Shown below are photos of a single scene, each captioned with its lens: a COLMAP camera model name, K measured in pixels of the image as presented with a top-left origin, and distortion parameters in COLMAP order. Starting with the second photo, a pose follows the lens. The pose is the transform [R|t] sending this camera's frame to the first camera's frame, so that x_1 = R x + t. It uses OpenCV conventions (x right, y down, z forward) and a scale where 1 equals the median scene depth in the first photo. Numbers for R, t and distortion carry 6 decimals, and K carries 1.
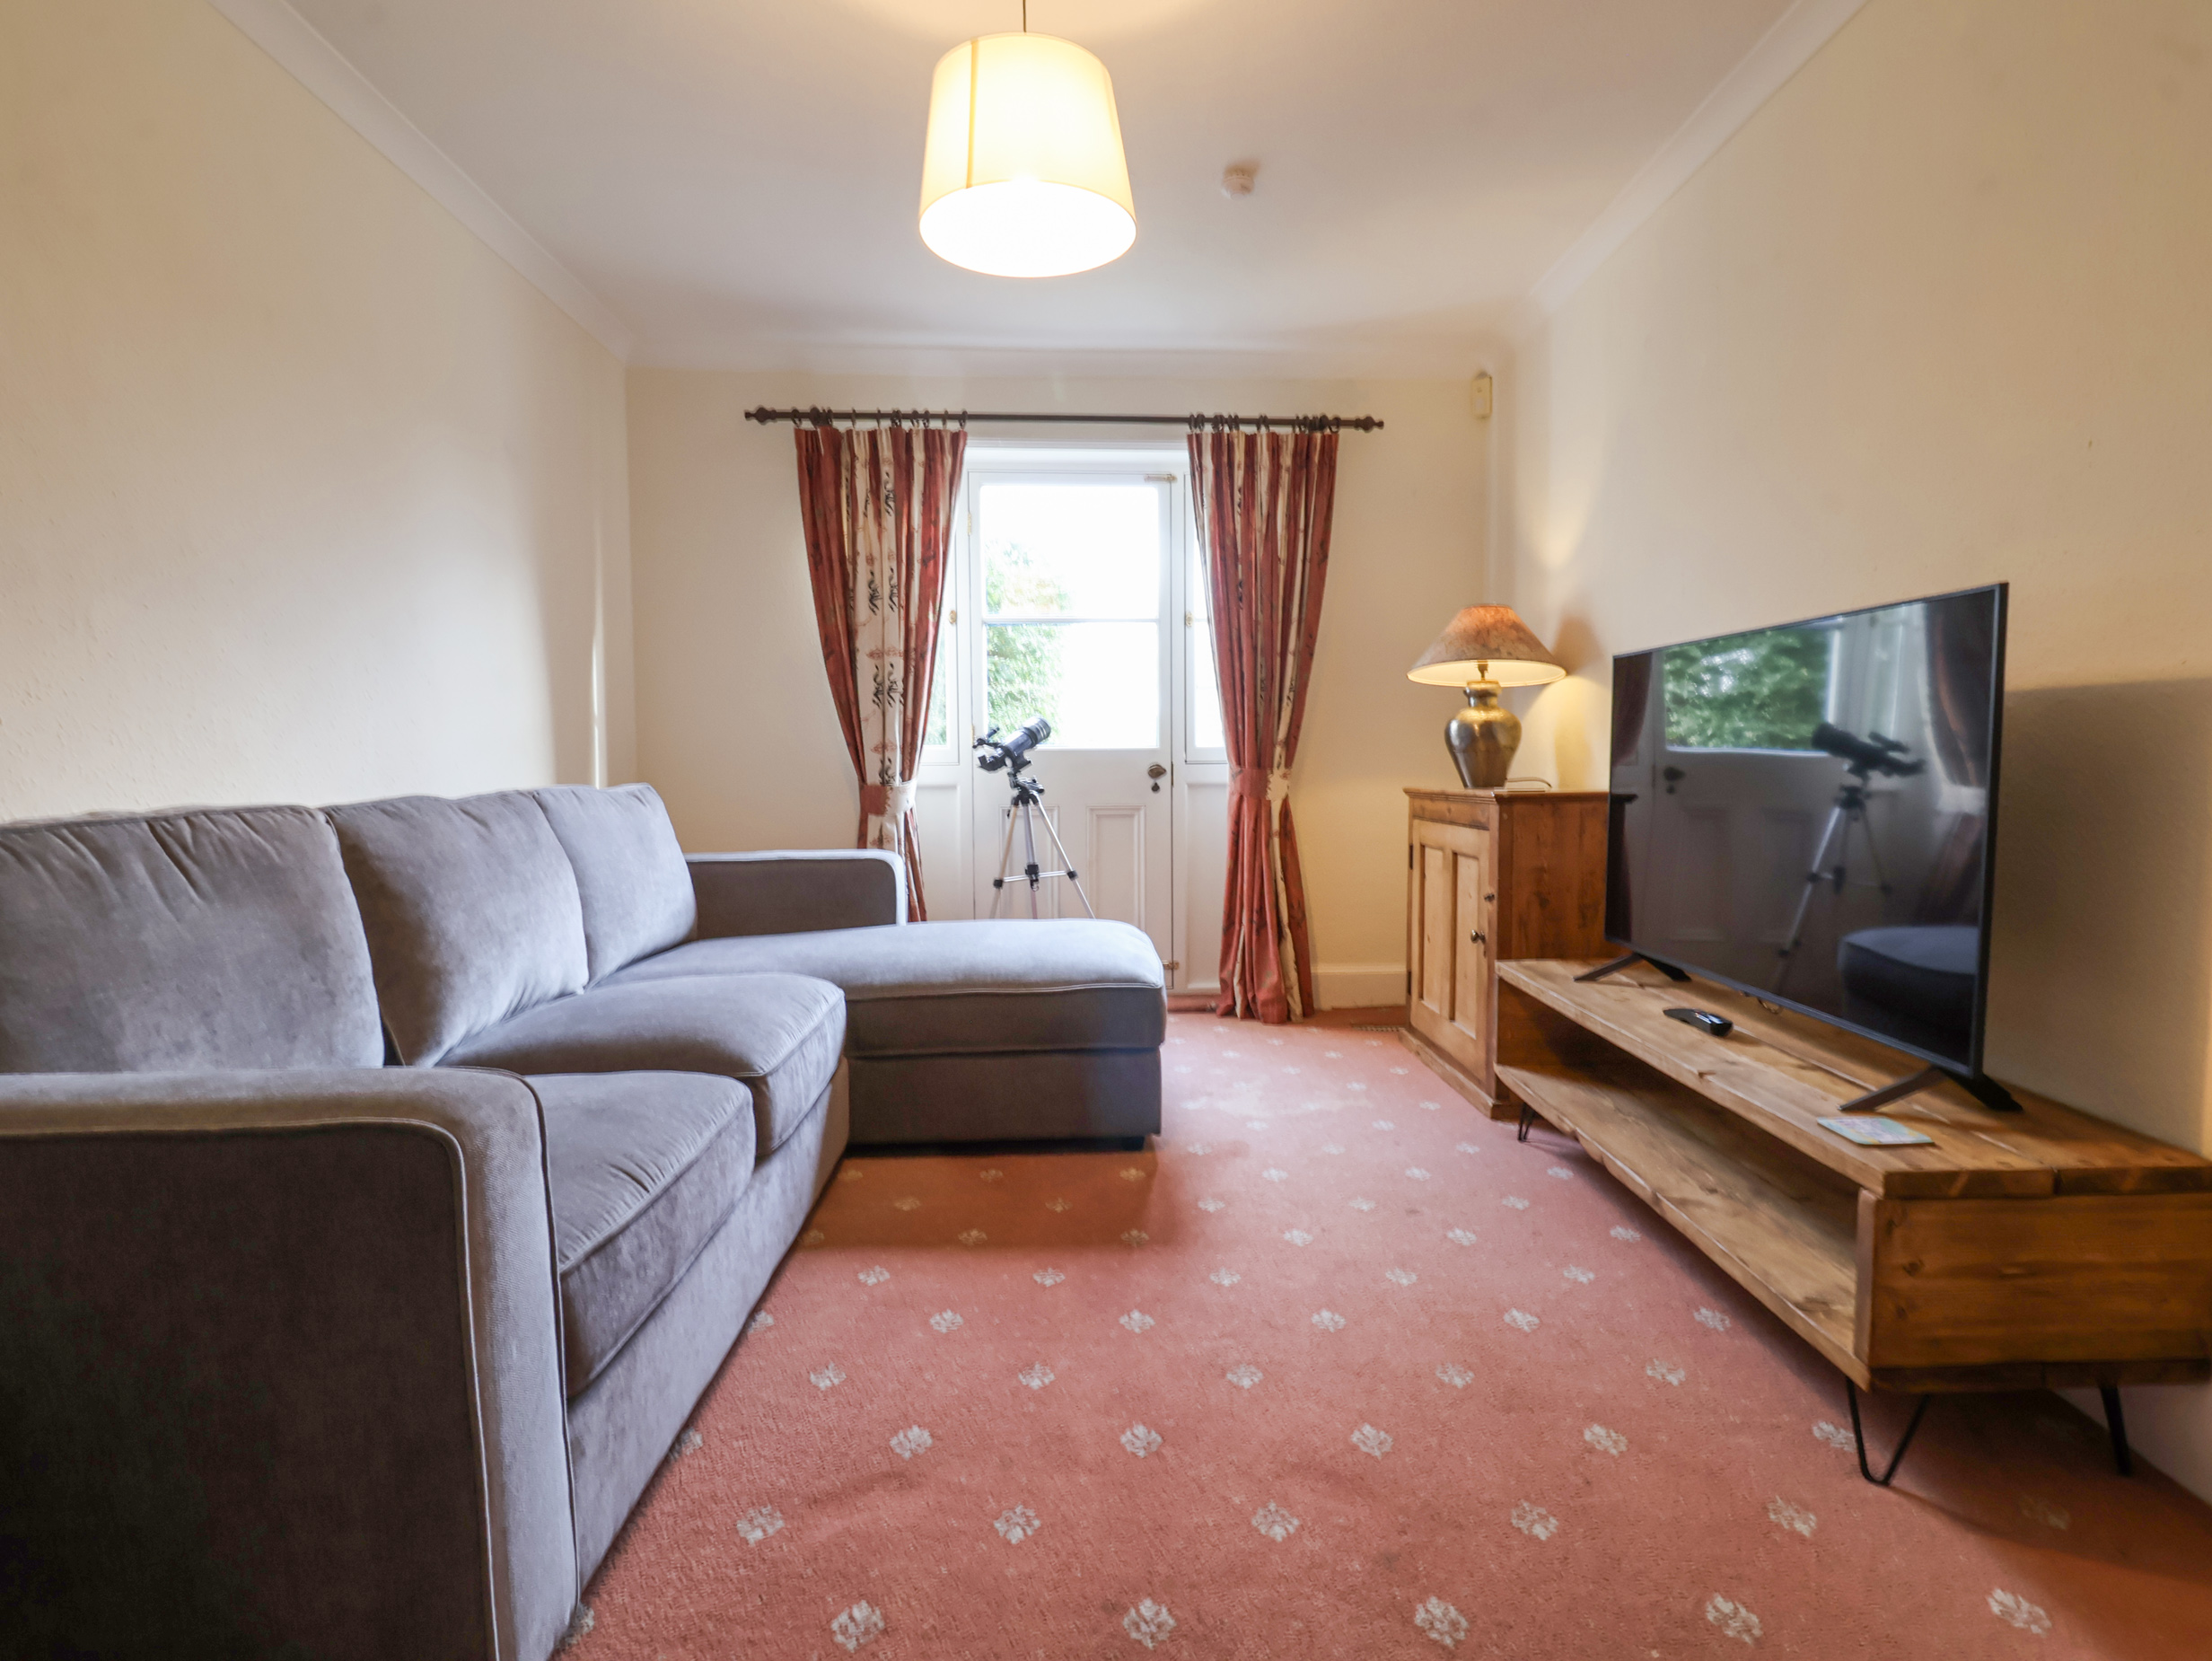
lens RADIAL K [[998.1, 0, 1106.0], [0, 998.1, 830.5], [0, 0, 1]] dist [0.000069, -0.000002]
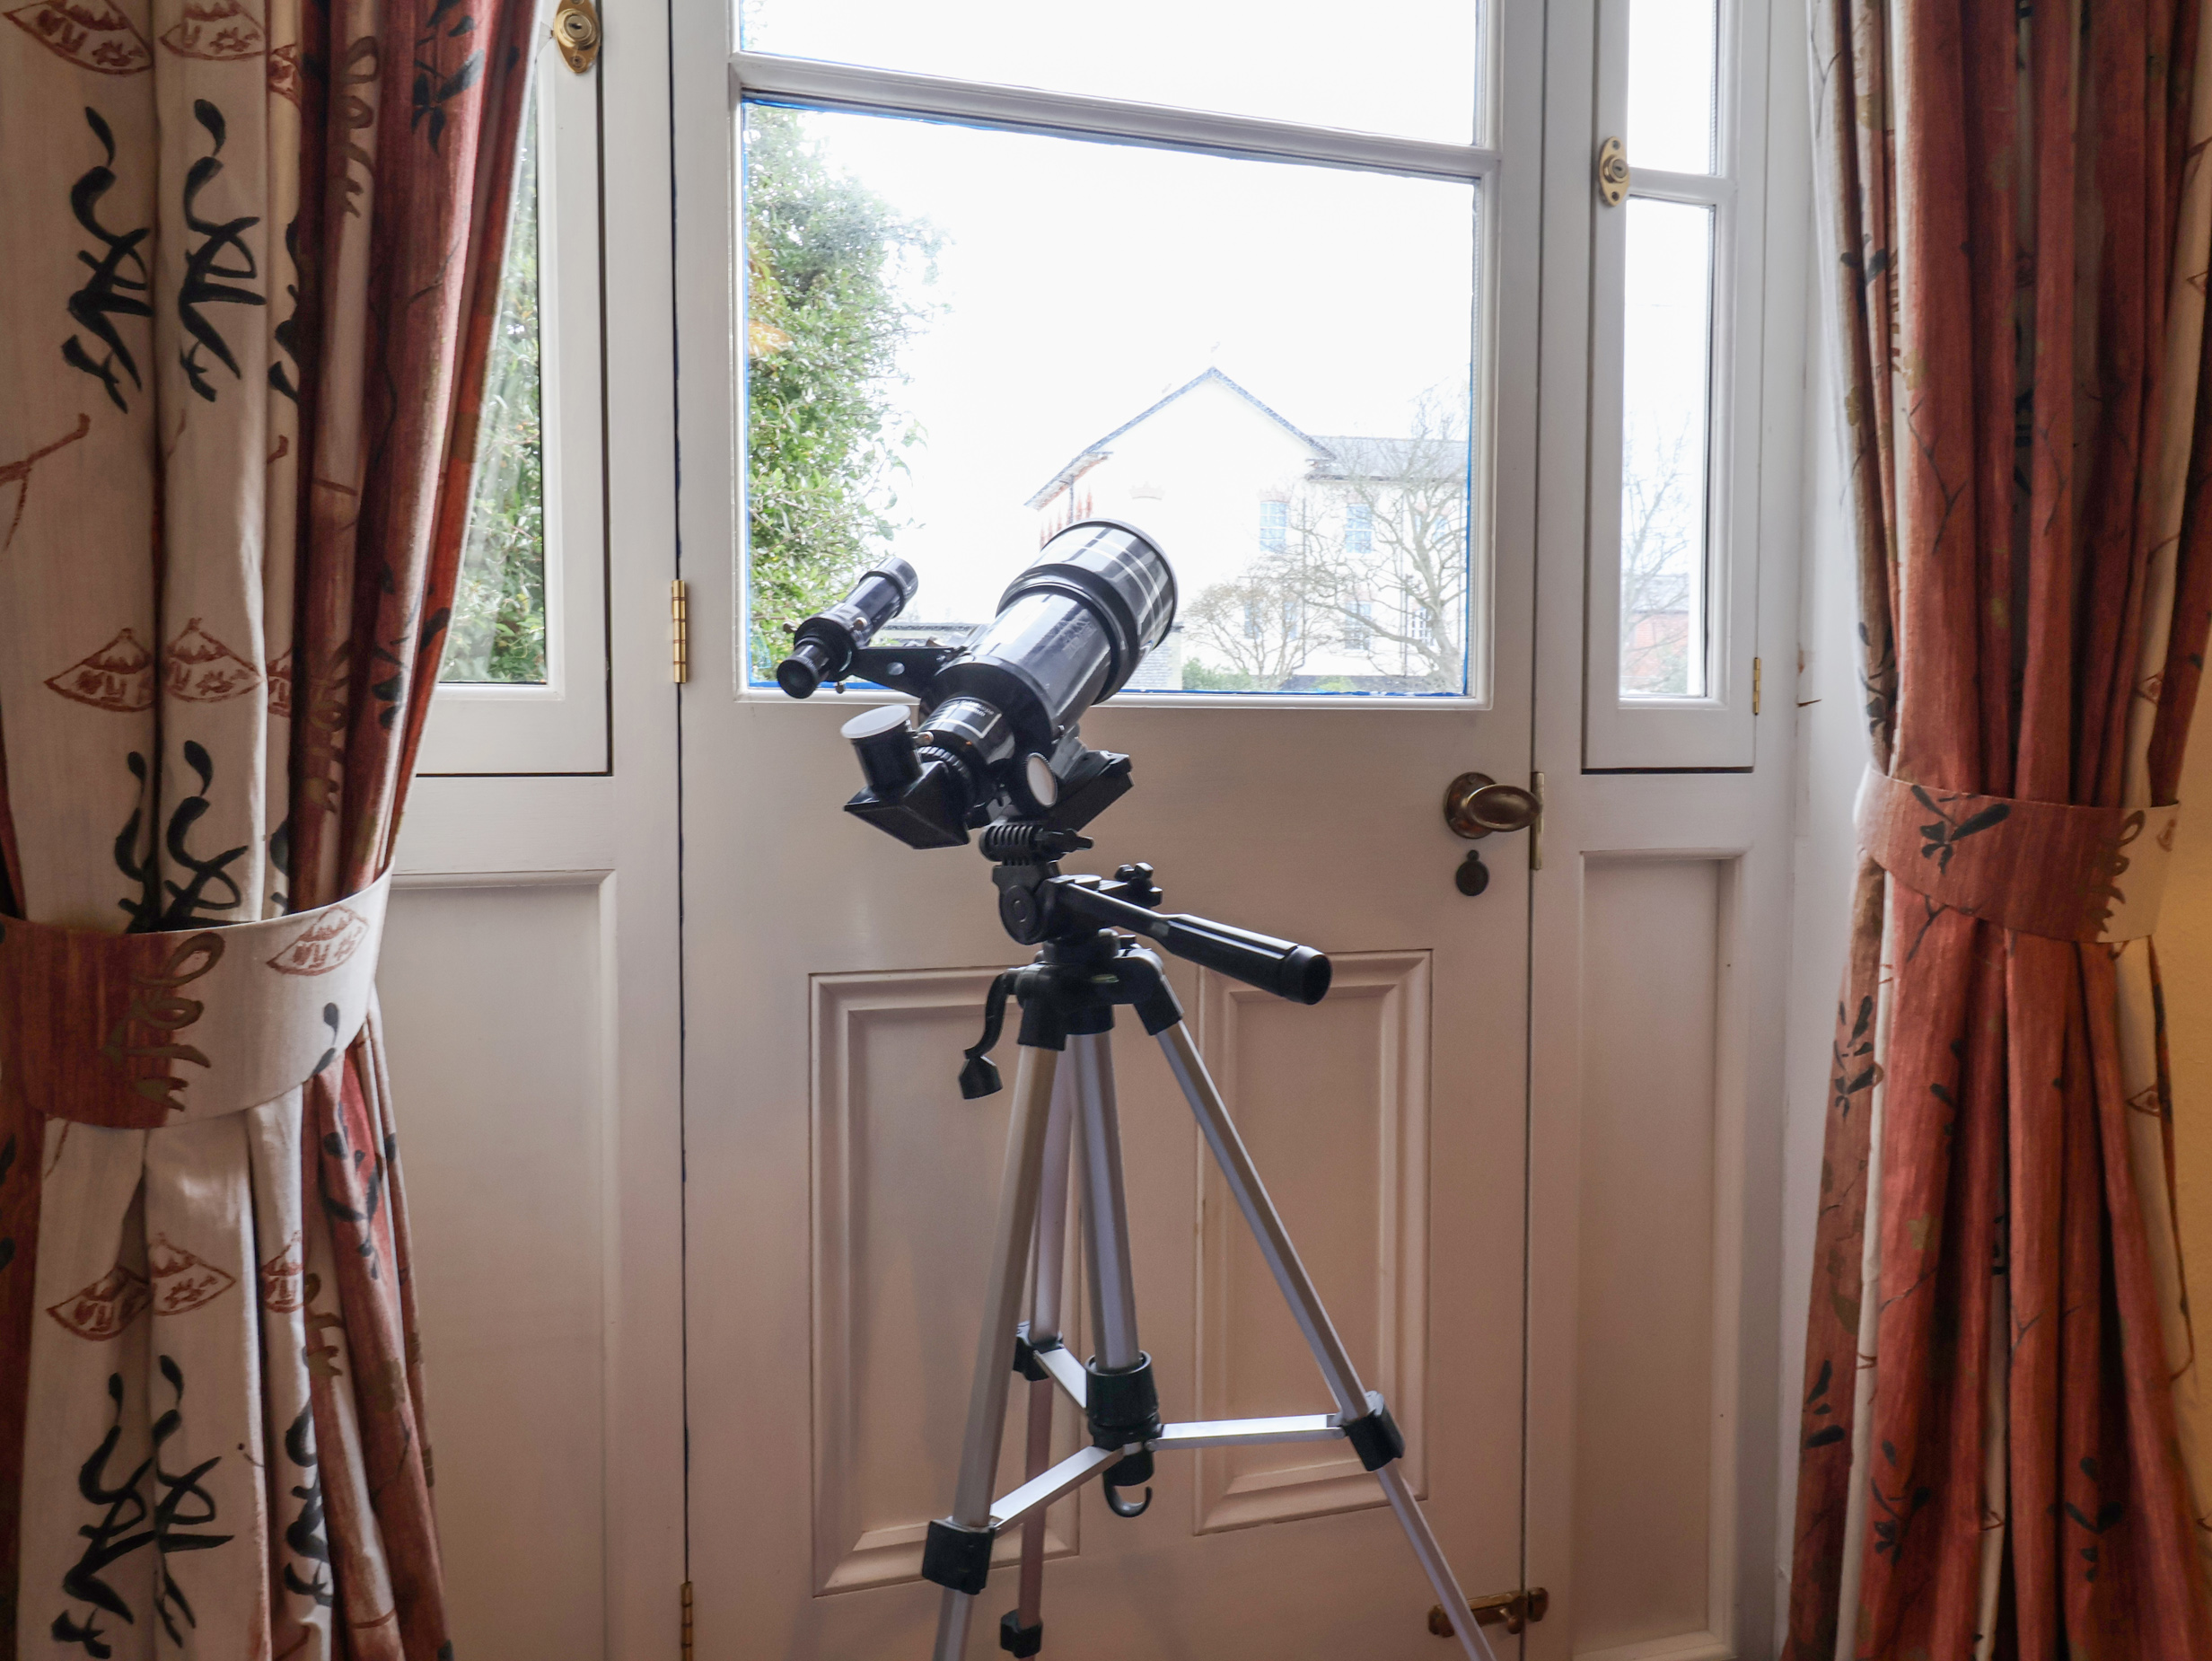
lens RADIAL K [[1643.6, 0, 1106.0], [0, 1643.6, 830.5], [0, 0, 1]] dist [0.000320, -0.000369]
pose [[0.975572, -0.005356, 0.219615, -0.137299], [0.010096, 0.999740, -0.020463, -0.052895], [-0.219449, 0.022180, 0.975372, 0.725636]]
